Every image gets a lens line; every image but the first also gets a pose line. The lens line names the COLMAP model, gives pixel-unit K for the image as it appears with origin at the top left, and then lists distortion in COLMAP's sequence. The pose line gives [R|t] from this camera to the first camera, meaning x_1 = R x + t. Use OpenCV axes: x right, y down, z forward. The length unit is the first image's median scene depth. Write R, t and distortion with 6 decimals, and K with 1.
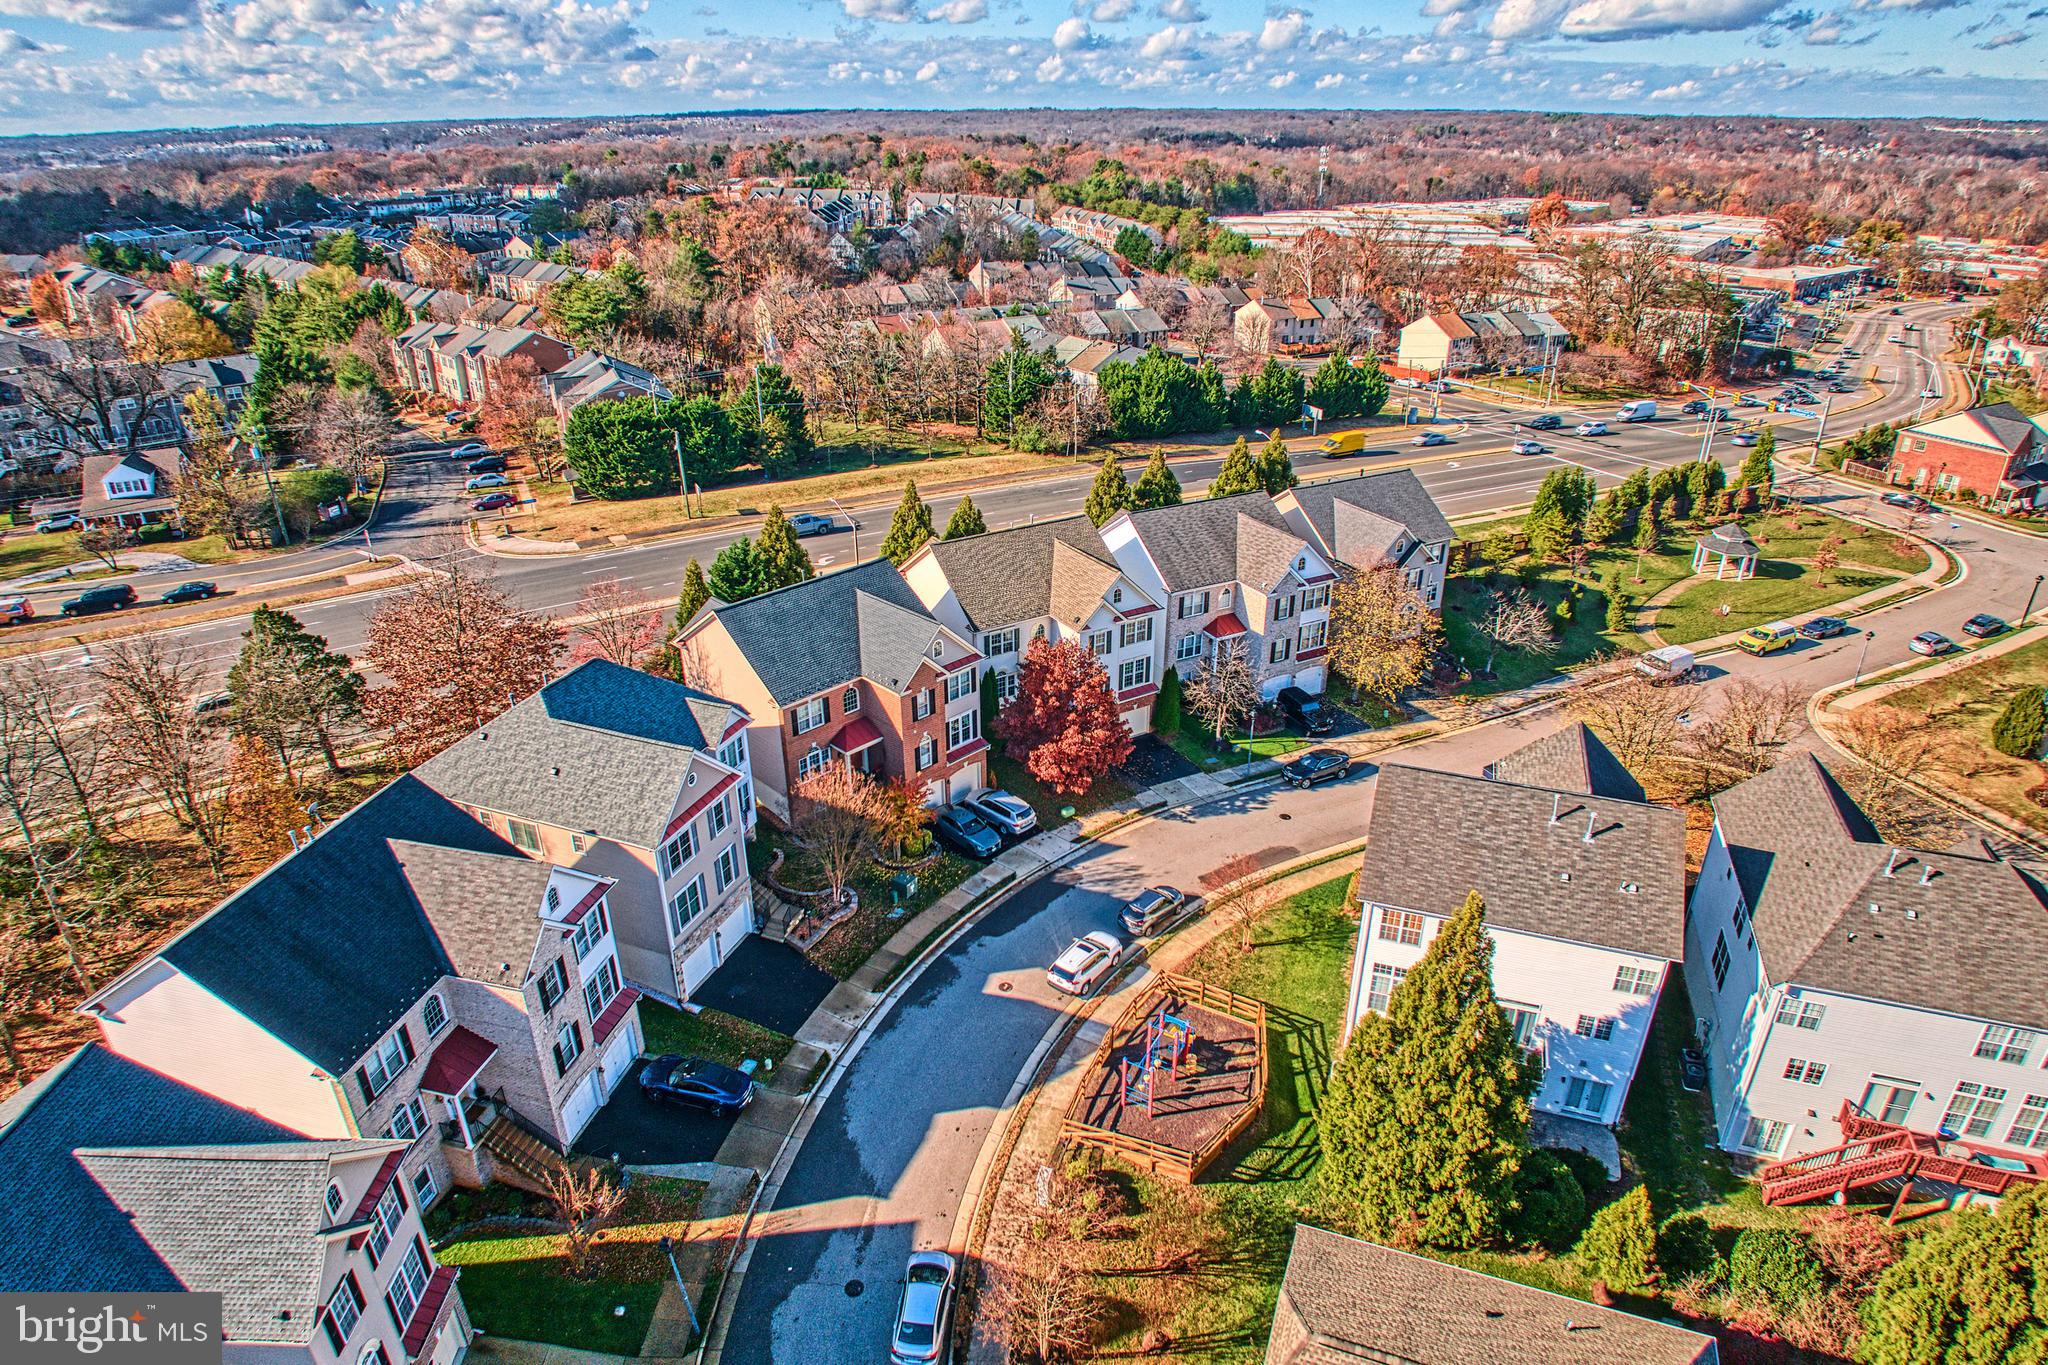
lens RADIAL K [[1198.1, 0, 1011.2], [0, 1198.1, 676.8], [0, 0, 1]] dist [-0.034585, -0.003801]
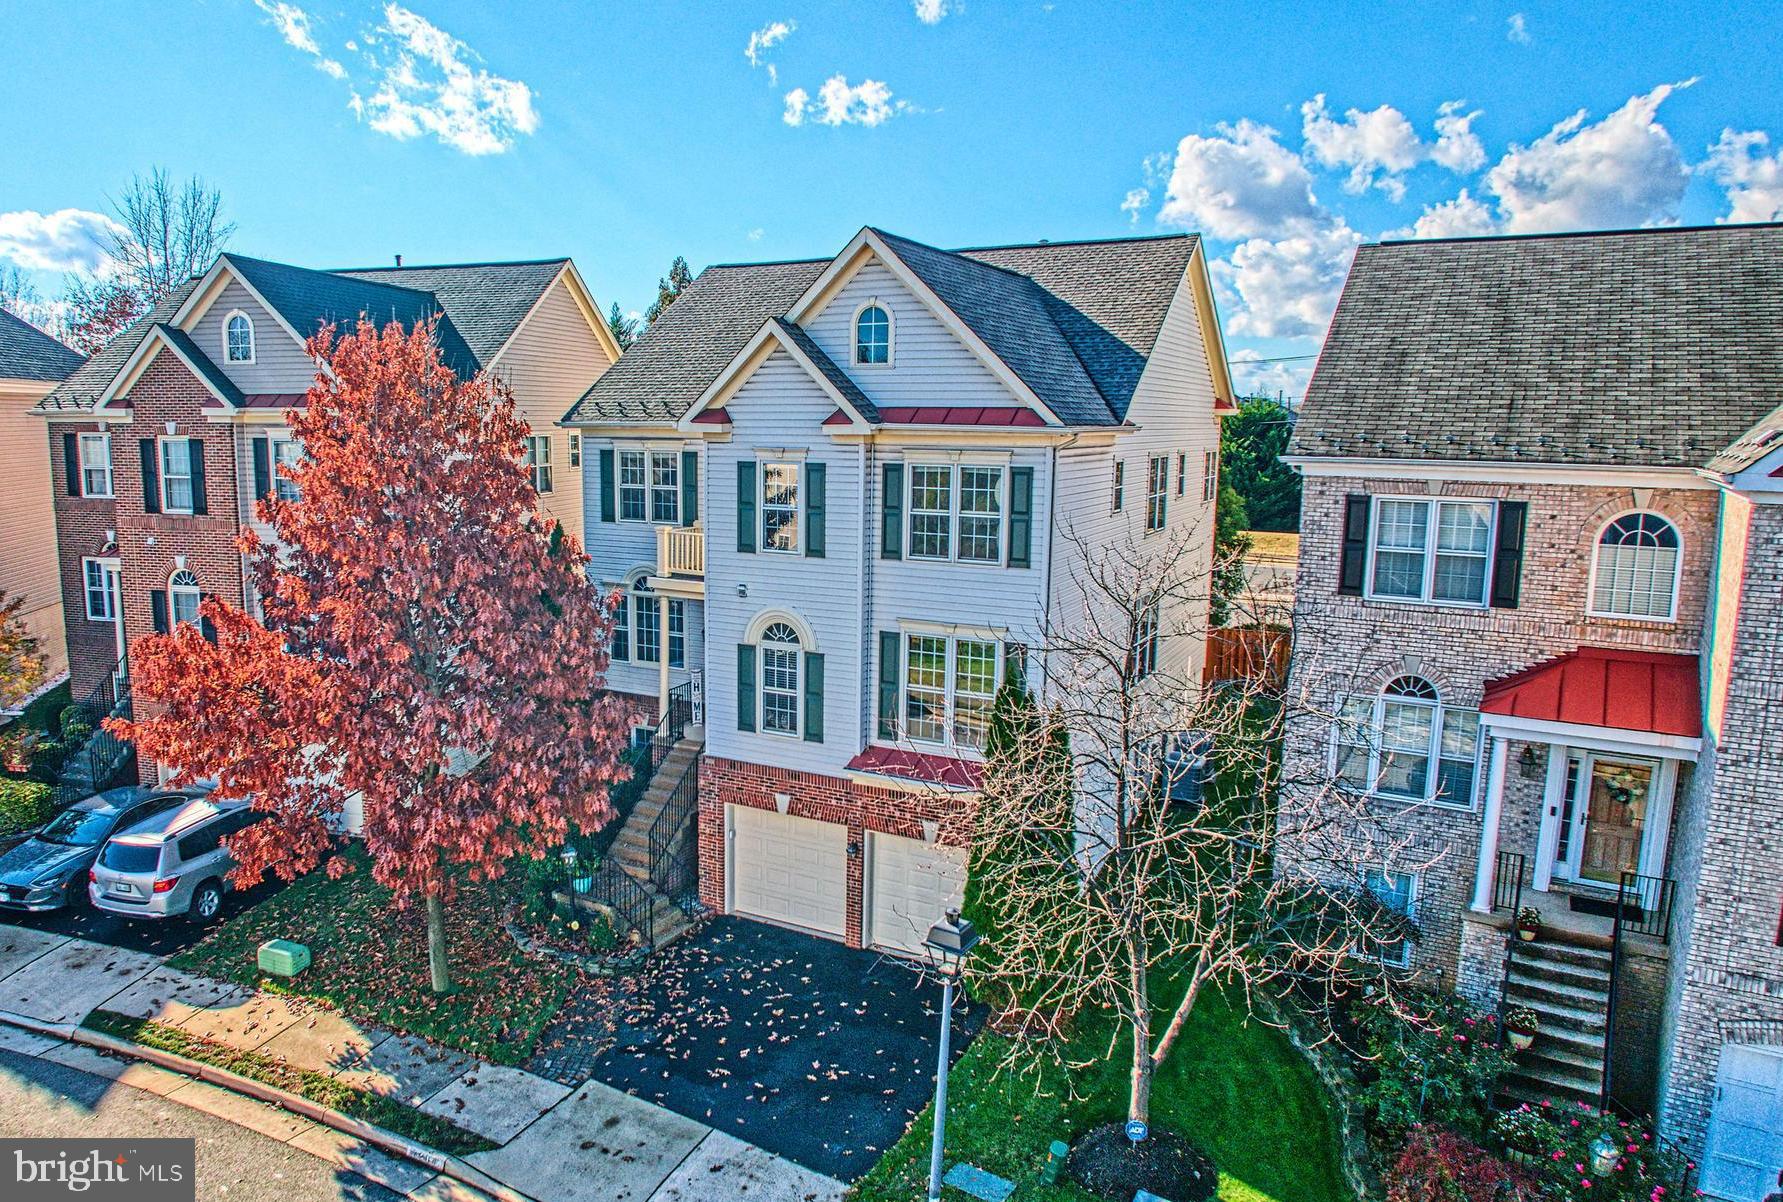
lens RADIAL K [[1202.4, 0, 759.1], [0, 1202.4, 617.1], [0, 0, 1]] dist [-0.043697, -0.004101]
pose [[0.478200, 0.162025, -0.863176, 0.330674], [-0.384894, 0.922087, -0.040149, 0.008631], [0.789418, 0.351431, 0.503305, 0.935593]]
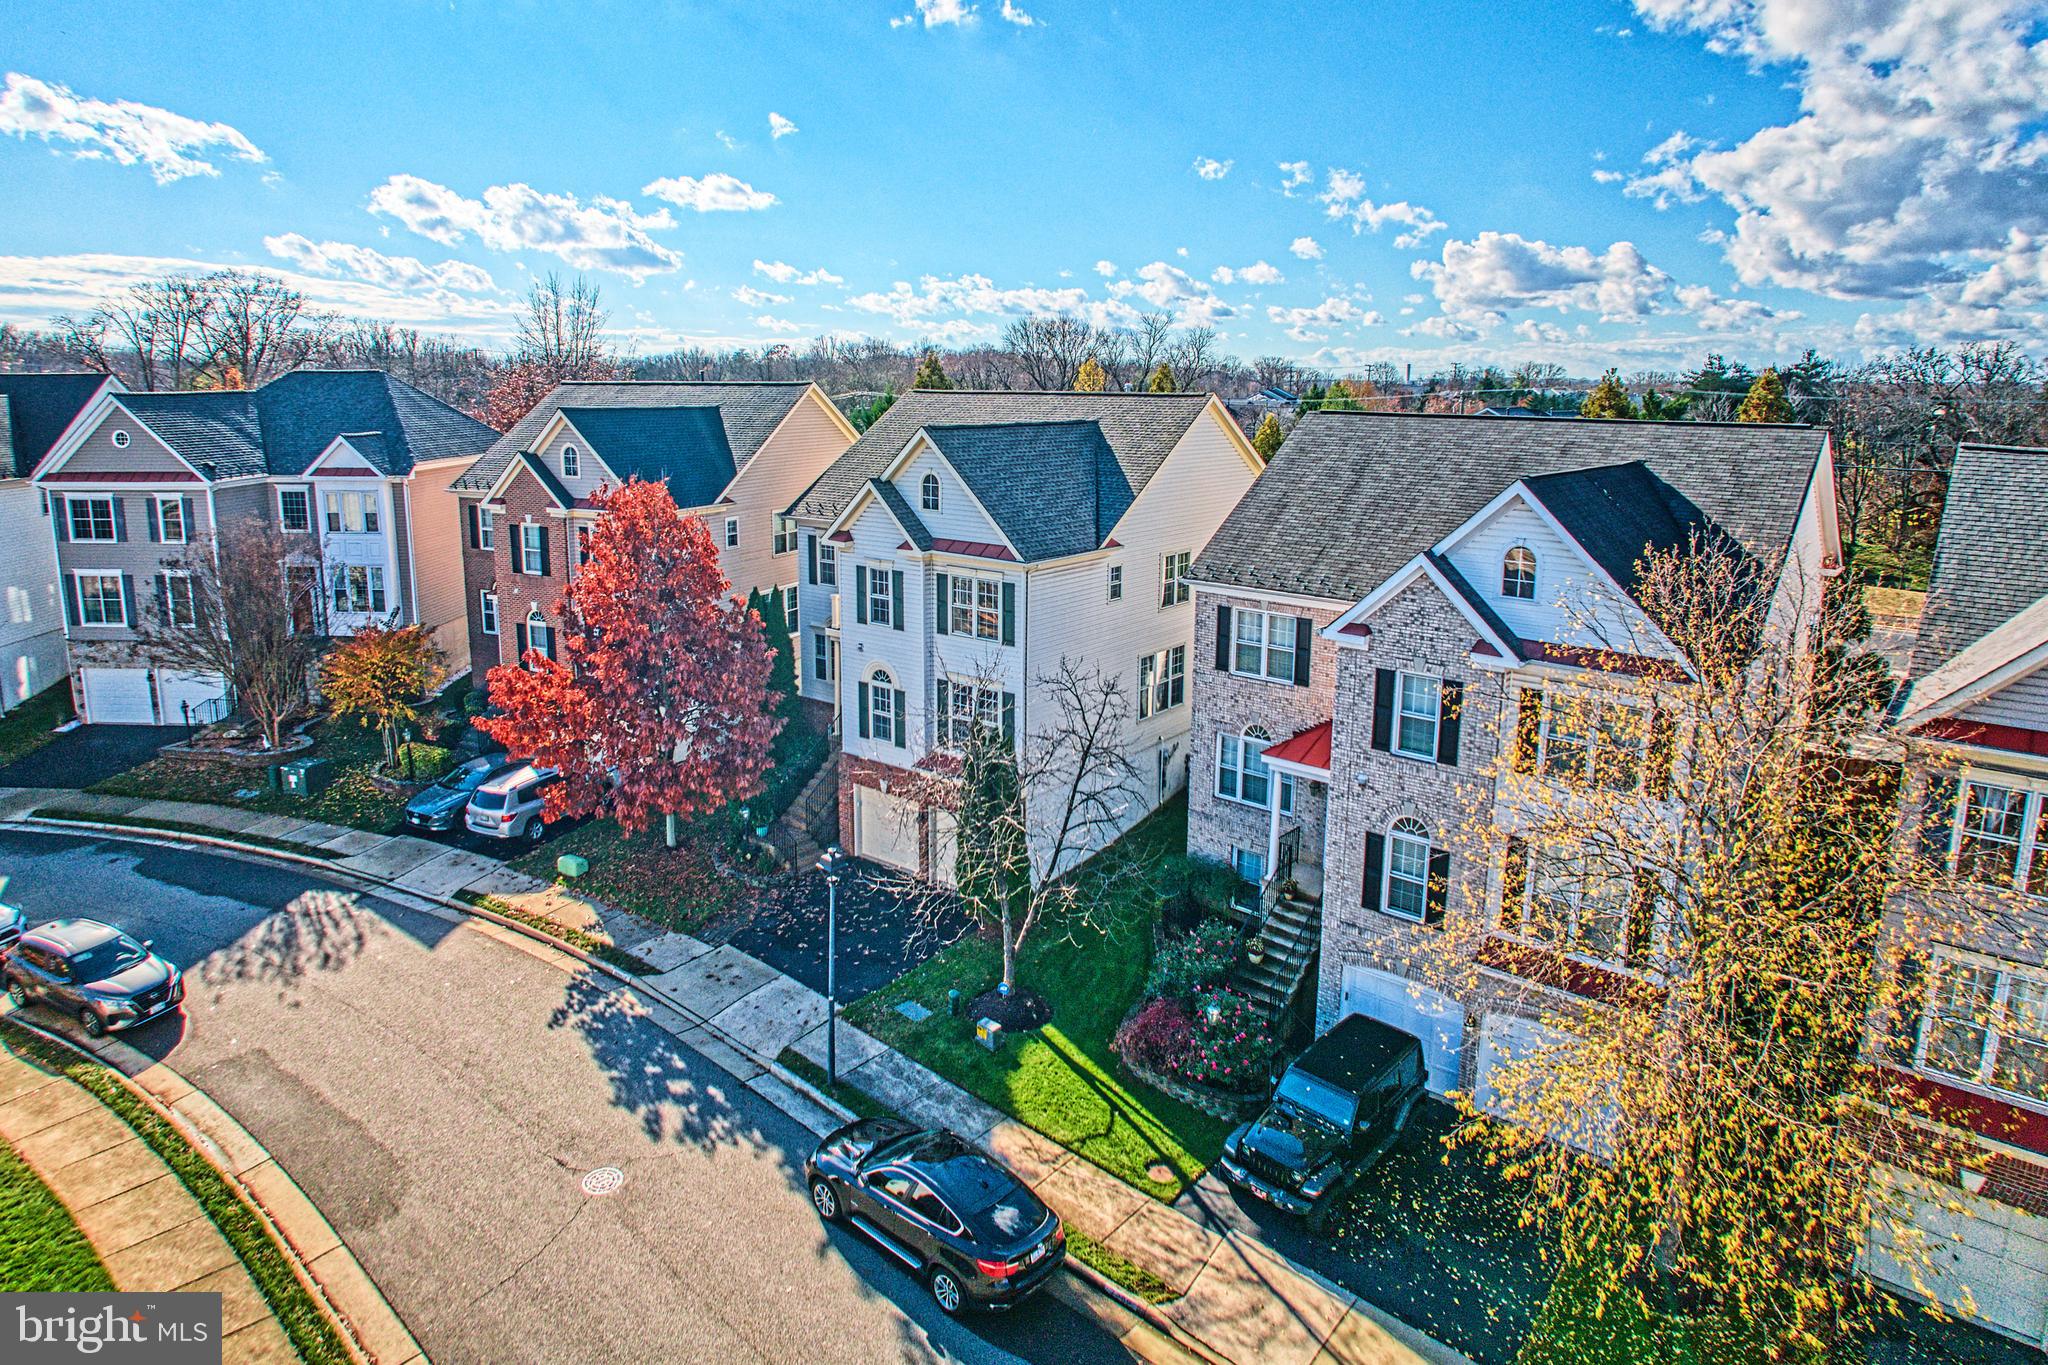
lens RADIAL K [[1221.5, 0, 993.1], [0, 1221.5, 587.5], [0, 0, 1]] dist [-0.044927, -0.001727]
pose [[0.338038, 0.175270, -0.924668, 0.515260], [-0.408066, 0.912642, 0.023811, -0.060434], [0.848064, 0.369276, 0.380029, 0.936809]]
